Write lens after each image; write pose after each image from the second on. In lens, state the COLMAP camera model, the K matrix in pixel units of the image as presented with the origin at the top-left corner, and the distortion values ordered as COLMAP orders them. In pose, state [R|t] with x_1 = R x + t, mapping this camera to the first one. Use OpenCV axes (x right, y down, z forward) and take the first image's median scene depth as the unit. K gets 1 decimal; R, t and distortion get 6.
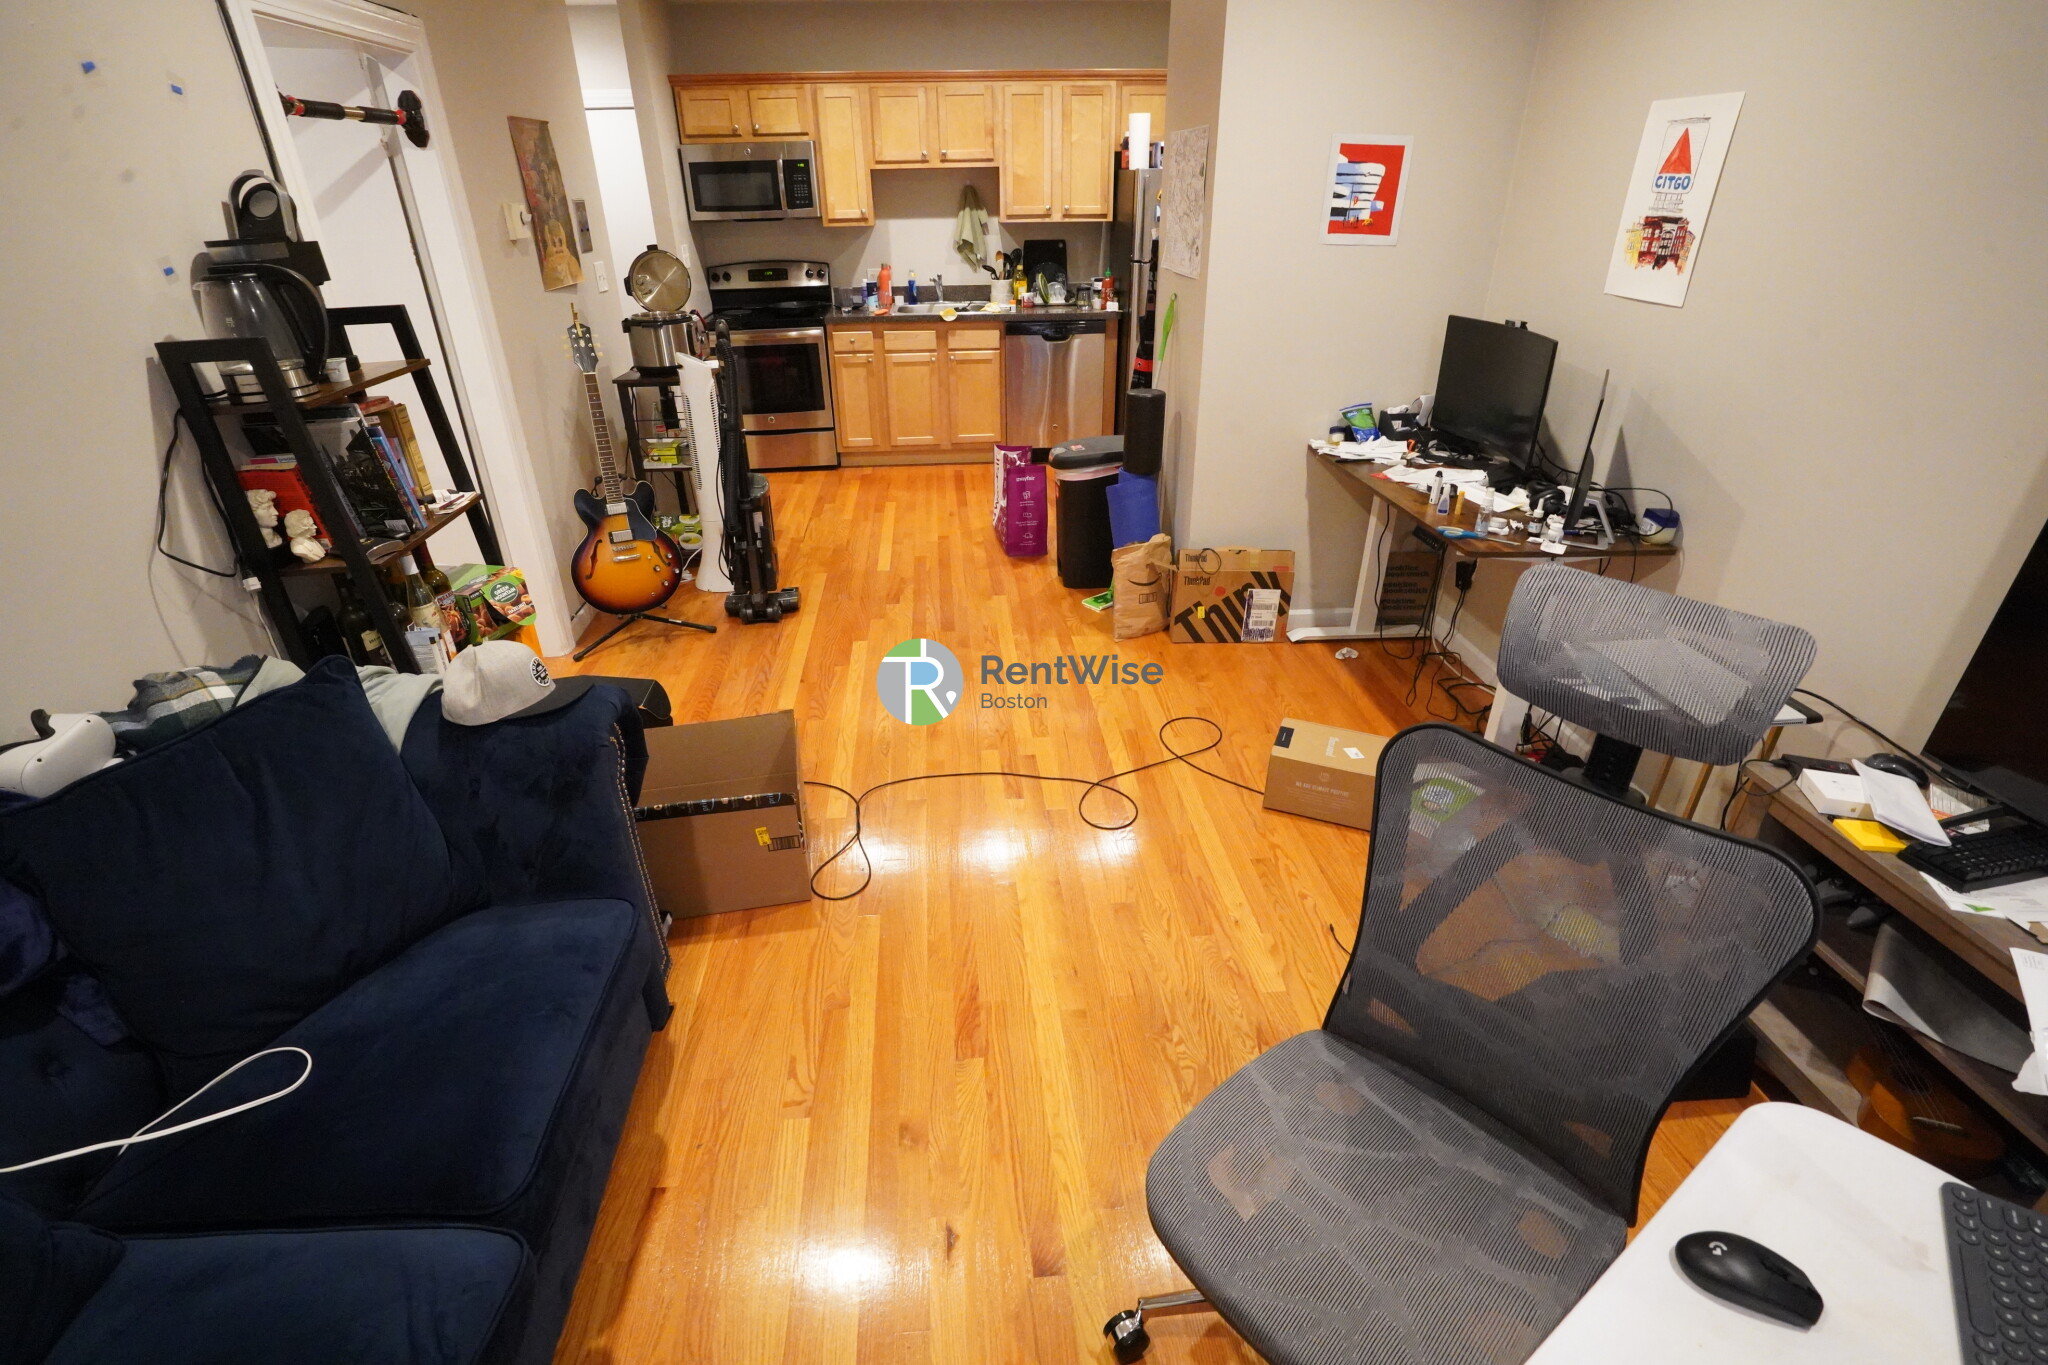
lens RADIAL K [[945.0, 0, 1028.1], [0, 945.0, 685.5], [0, 0, 1]] dist [-0.059249, 0.018332]
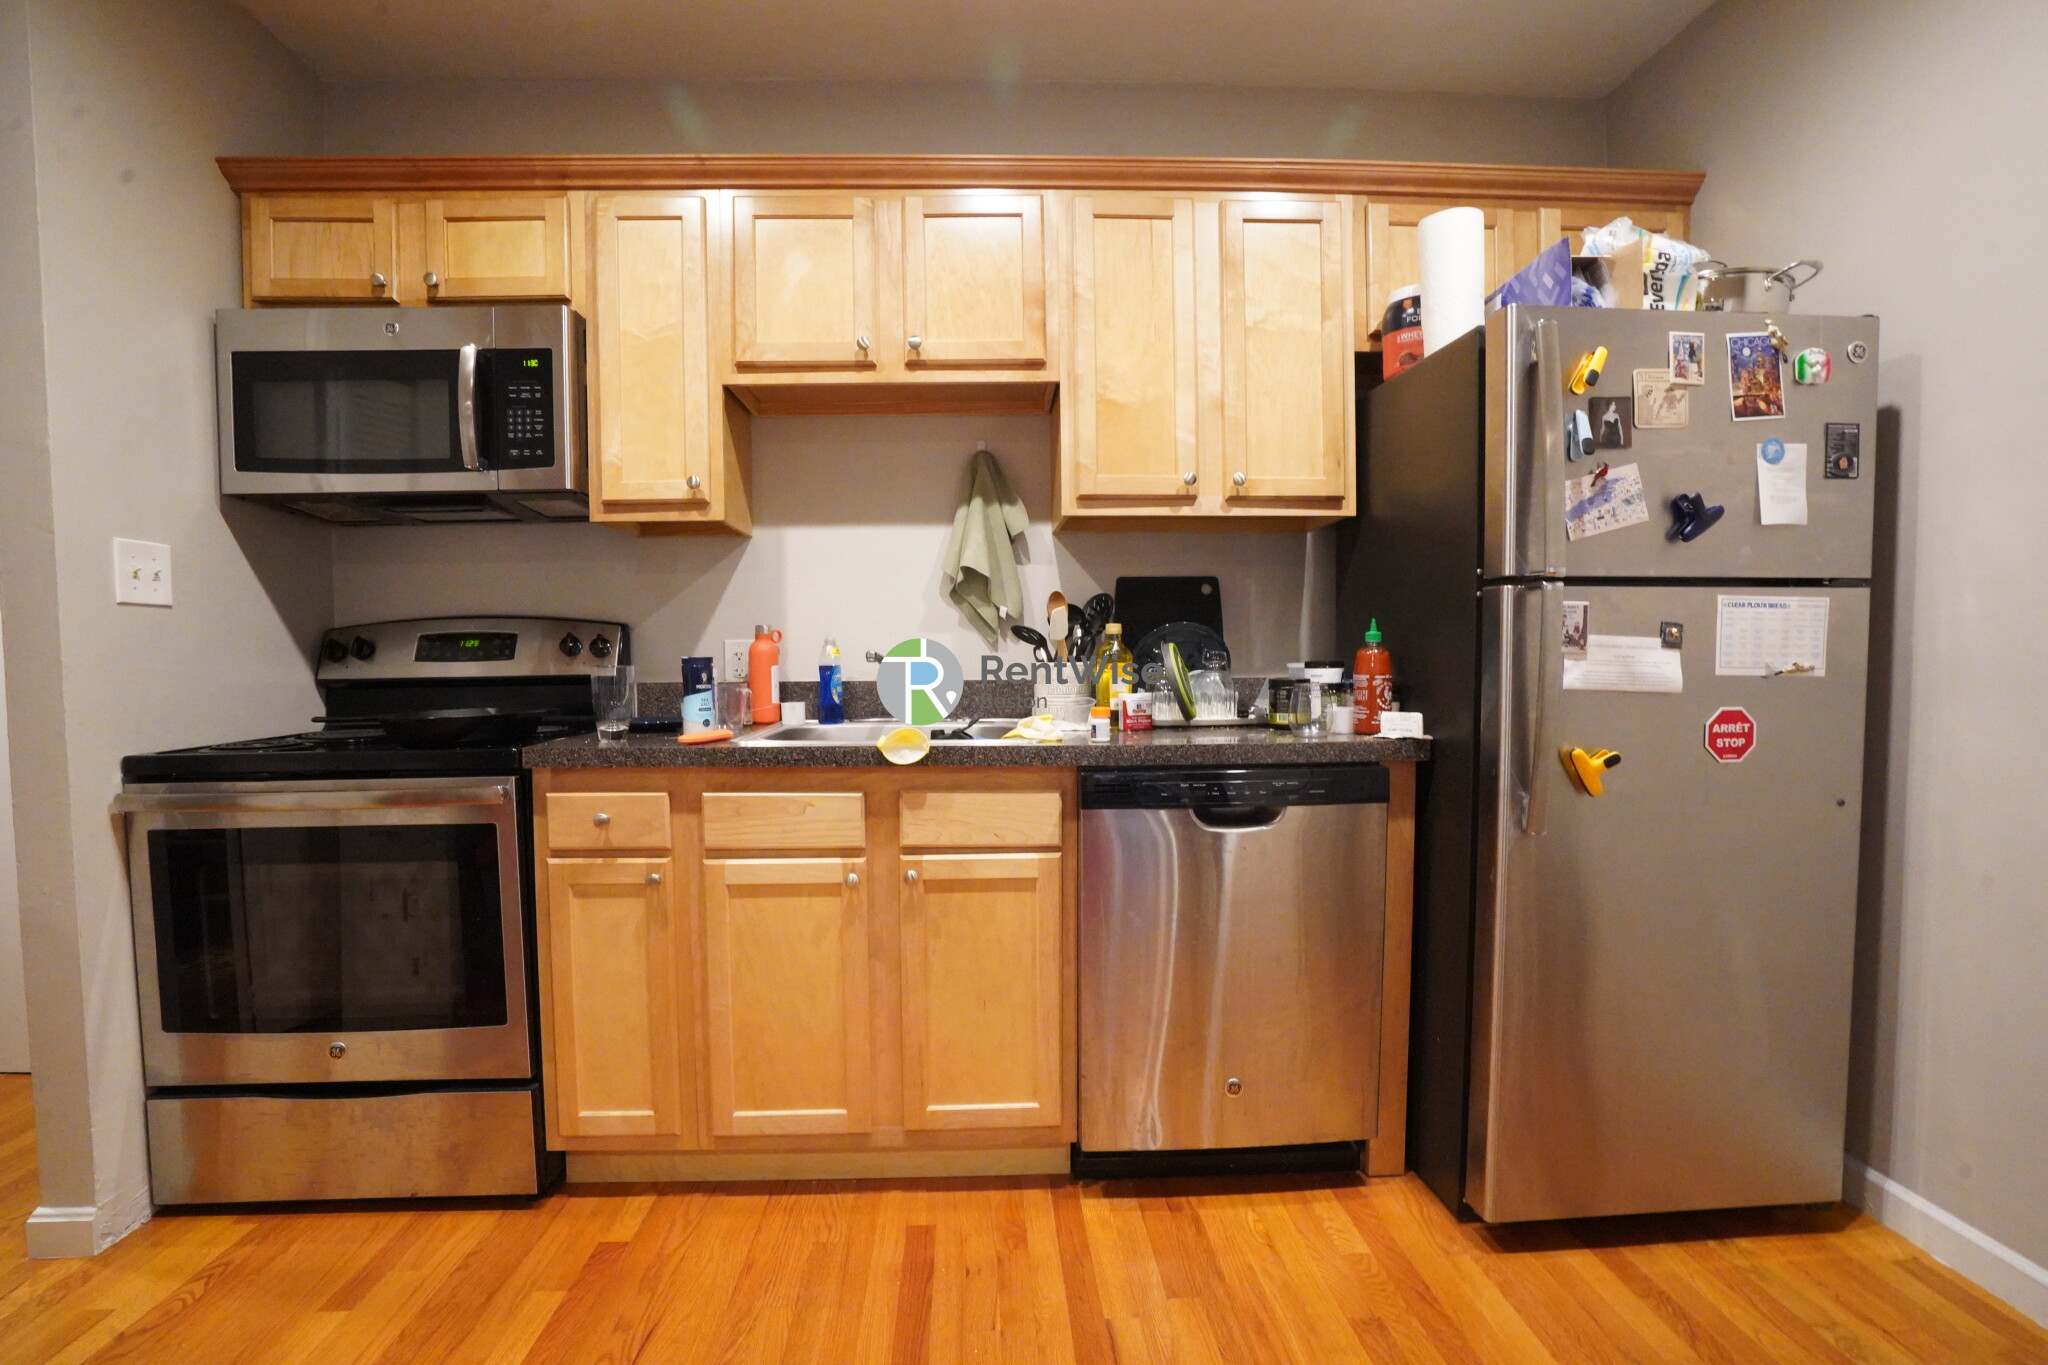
lens RADIAL K [[945.0, 0, 1011.3], [0, 945.0, 691.9], [0, 0, 1]] dist [-0.059249, 0.018332]
pose [[0.998675, -0.000303, -0.051463, -0.046064], [-0.022240, 0.899245, -0.436879, -0.404078], [0.046411, 0.437445, 0.898047, 1.043681]]
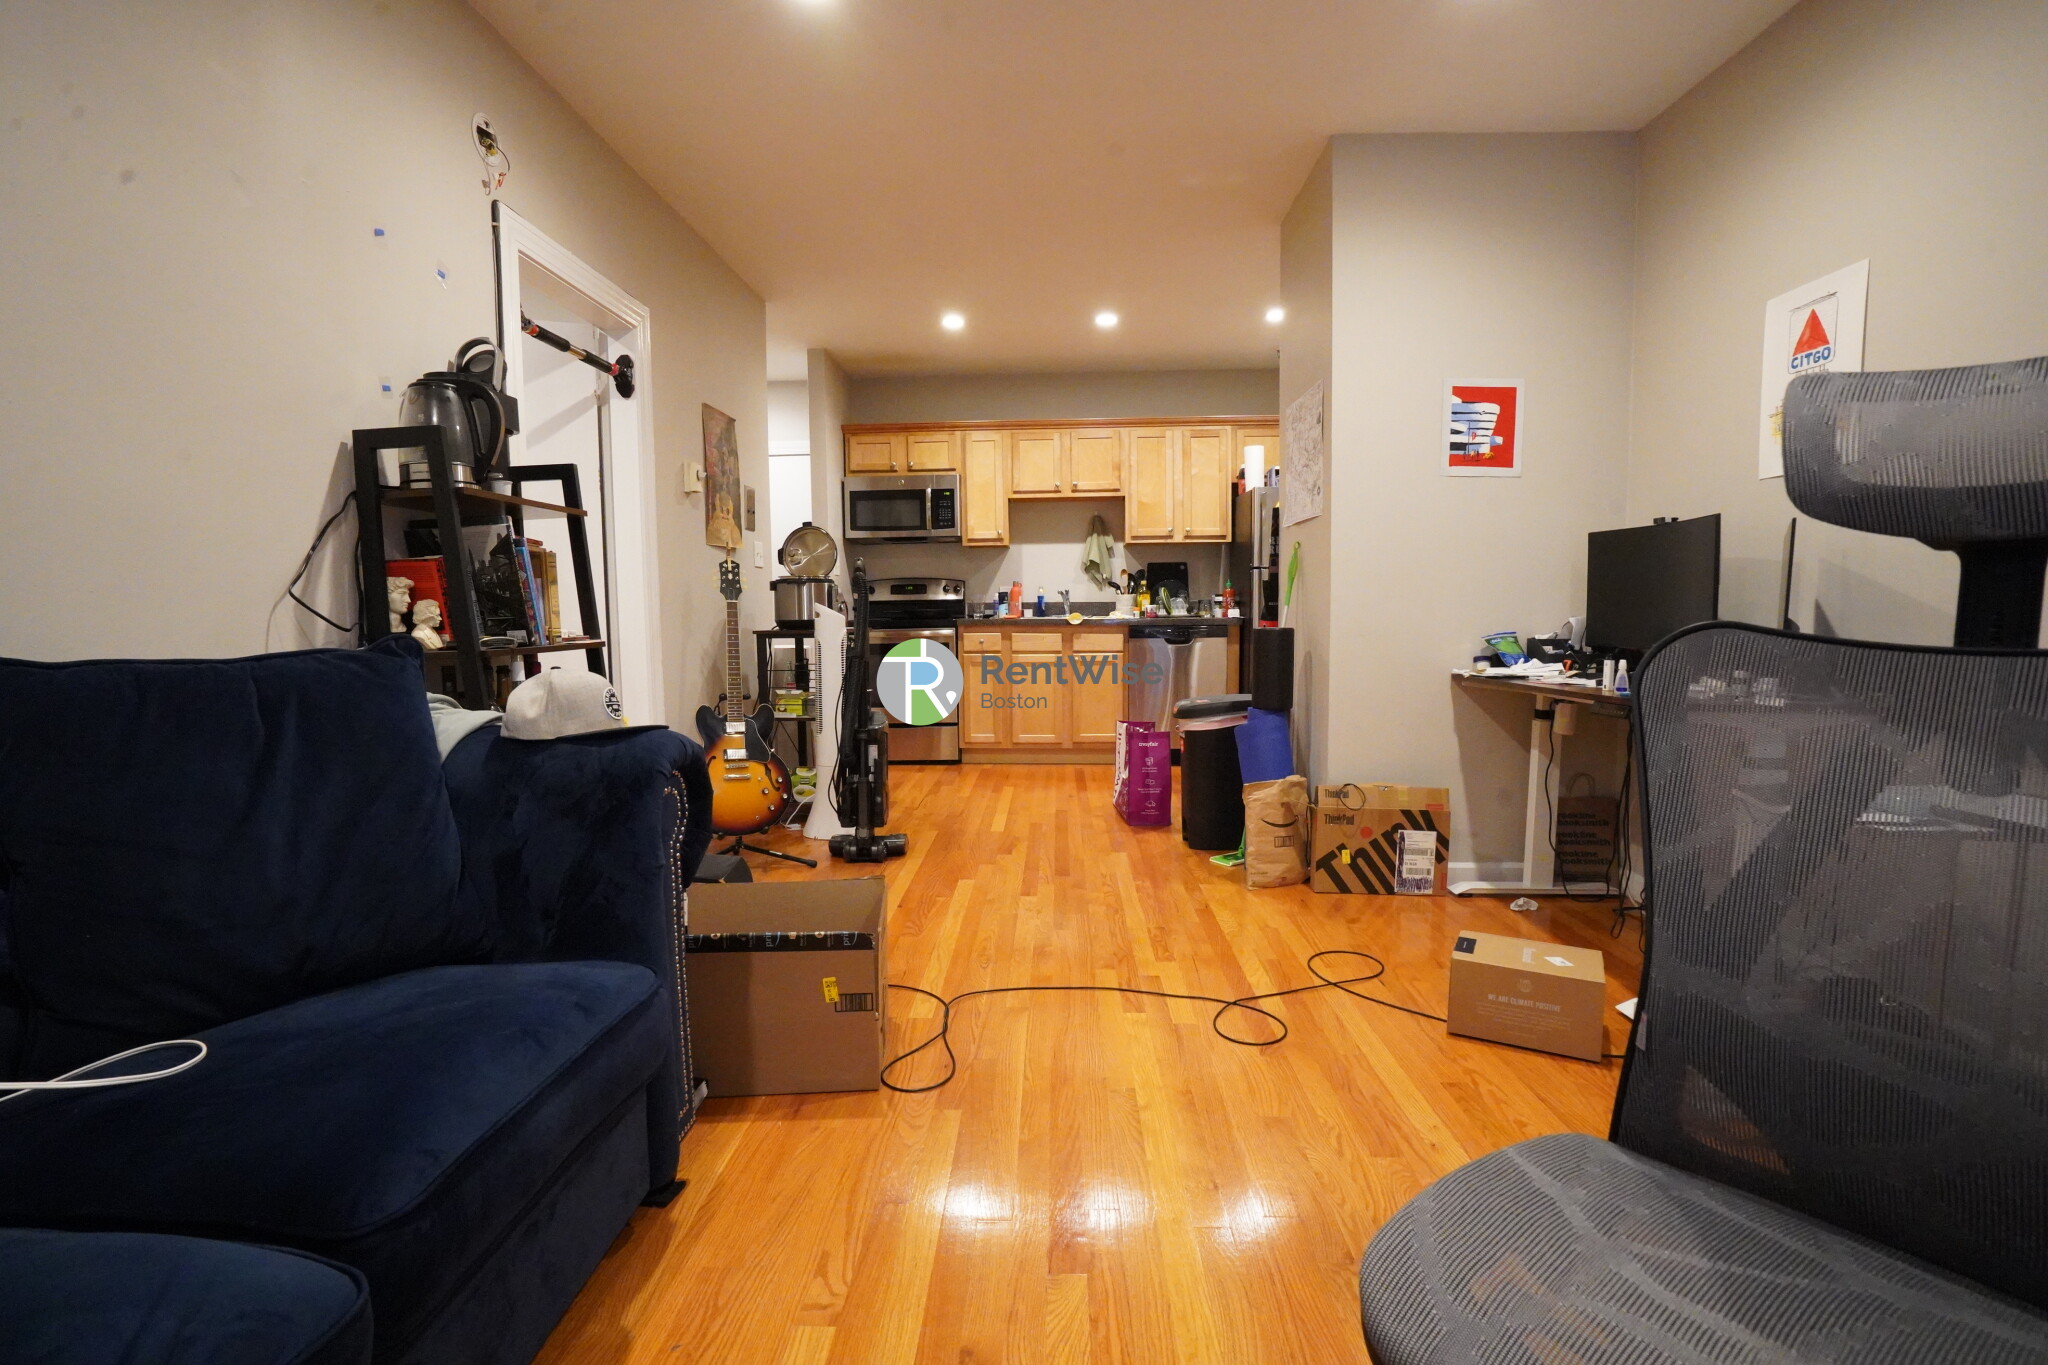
lens RADIAL K [[945.0, 0, 1024.1], [0, 945.0, 689.9], [0, 0, 1]] dist [-0.059249, 0.018332]
pose [[0.991433, 0.008022, -0.130371, -0.003755], [-0.059062, 0.917778, -0.392678, 0.140484], [0.116501, 0.397013, 0.910389, 0.096115]]
